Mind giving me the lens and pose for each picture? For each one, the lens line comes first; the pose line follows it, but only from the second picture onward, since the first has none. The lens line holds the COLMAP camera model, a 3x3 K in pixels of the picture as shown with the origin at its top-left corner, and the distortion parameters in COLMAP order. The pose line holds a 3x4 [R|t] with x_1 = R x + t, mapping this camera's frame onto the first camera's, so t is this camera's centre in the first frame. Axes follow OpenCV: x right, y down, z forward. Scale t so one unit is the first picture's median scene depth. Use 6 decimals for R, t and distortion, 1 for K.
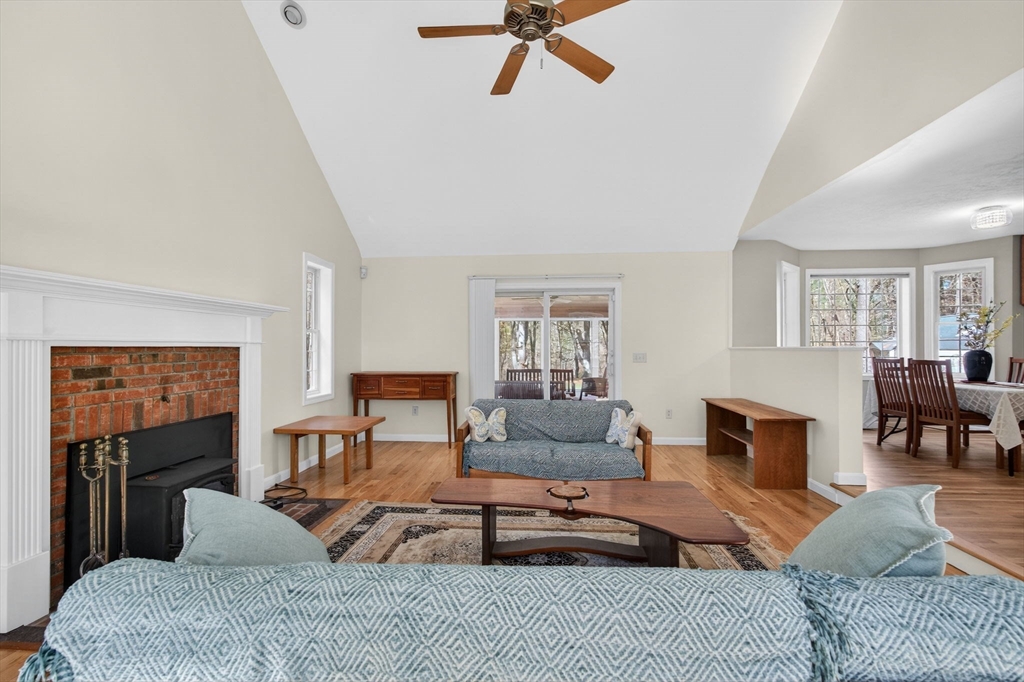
lens RADIAL K [[456.9, 0, 517.4], [0, 456.9, 345.4], [0, 0, 1]] dist [0.001452, 0.000161]
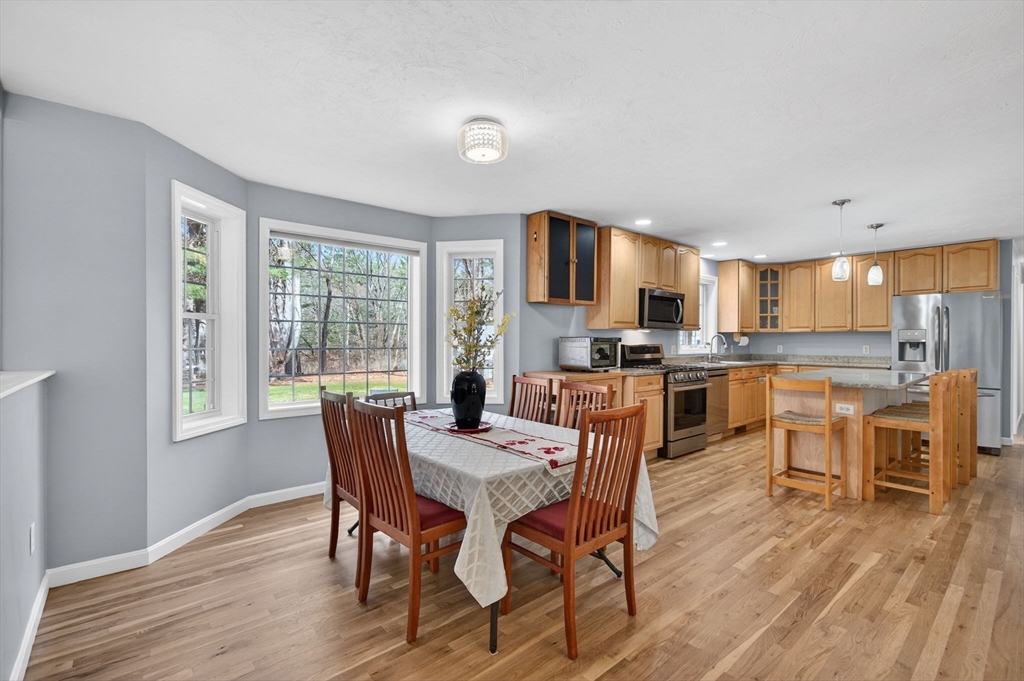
lens RADIAL K [[456.9, 0, 517.4], [0, 456.9, 344.9], [0, 0, 1]] dist [0.001452, 0.000161]
pose [[0.707571, -0.004769, 0.706626, 0.841713], [-0.005399, 0.999912, 0.012154, -0.041022], [-0.706622, -0.012415, 0.707482, 0.718565]]
